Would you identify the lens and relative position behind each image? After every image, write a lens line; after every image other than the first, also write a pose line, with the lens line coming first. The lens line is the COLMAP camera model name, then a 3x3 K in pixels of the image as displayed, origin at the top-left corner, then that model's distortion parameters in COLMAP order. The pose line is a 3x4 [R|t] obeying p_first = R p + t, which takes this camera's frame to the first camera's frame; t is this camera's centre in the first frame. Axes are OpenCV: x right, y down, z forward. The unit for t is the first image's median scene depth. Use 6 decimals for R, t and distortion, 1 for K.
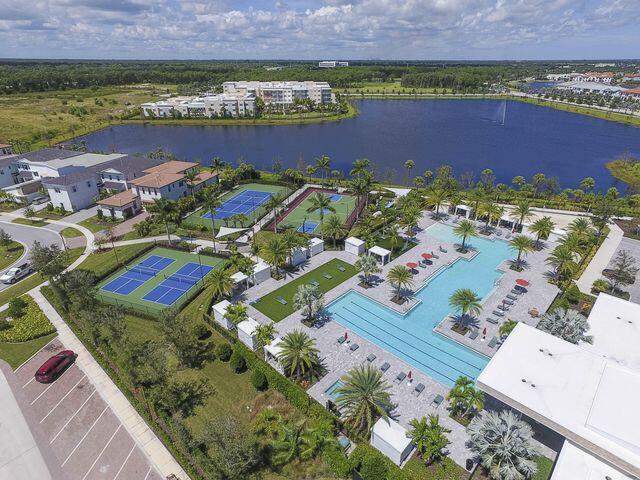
lens RADIAL K [[371.0, 0, 318.0], [0, 371.0, 236.9], [0, 0, 1]] dist [-0.002984, 0.014686]
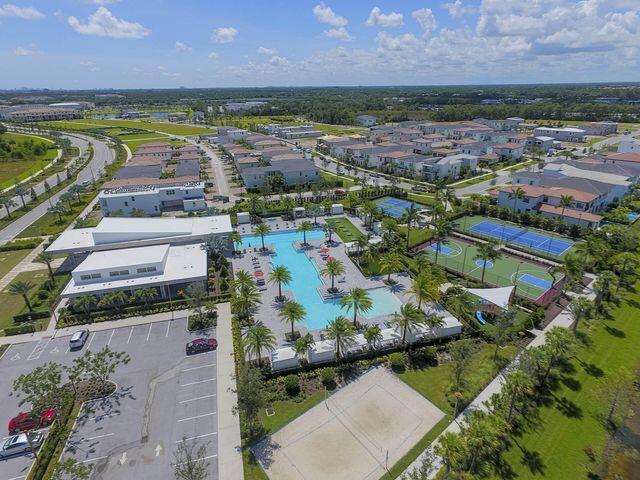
lens RADIAL K [[371.0, 0, 318.0], [0, 371.0, 236.9], [0, 0, 1]] dist [-0.002984, 0.014686]
pose [[-0.517993, 0.328188, -0.789922, 1.269777], [-0.360512, 0.753684, 0.549538, -0.658724], [0.775703, 0.569433, -0.272087, 1.303695]]
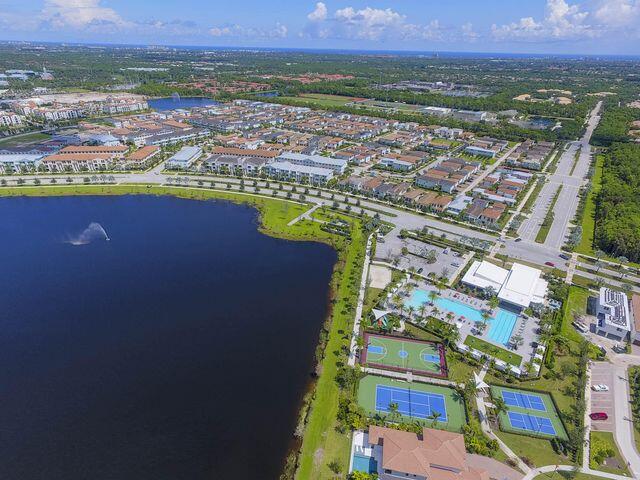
lens RADIAL K [[371.0, 0, 318.0], [0, 371.0, 236.9], [0, 0, 1]] dist [-0.002984, 0.014686]
pose [[-0.126400, -0.457249, 0.880310, -1.539921], [0.413028, 0.782587, 0.465795, -1.877013], [-0.901904, 0.422469, 0.089938, 1.415015]]
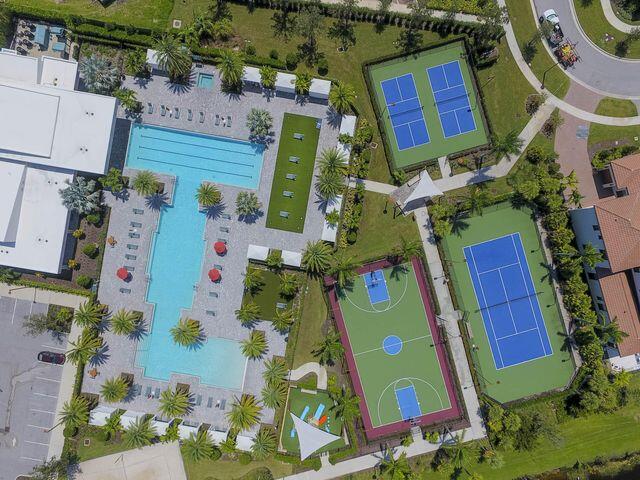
lens RADIAL K [[371.0, 0, 318.0], [0, 371.0, 236.9], [0, 0, 1]] dist [-0.002984, 0.014686]
pose [[-0.830495, 0.556863, 0.013469, 0.006258], [-0.233410, -0.369855, 0.899293, -0.861233], [0.505764, 0.743714, 0.437140, 0.679714]]
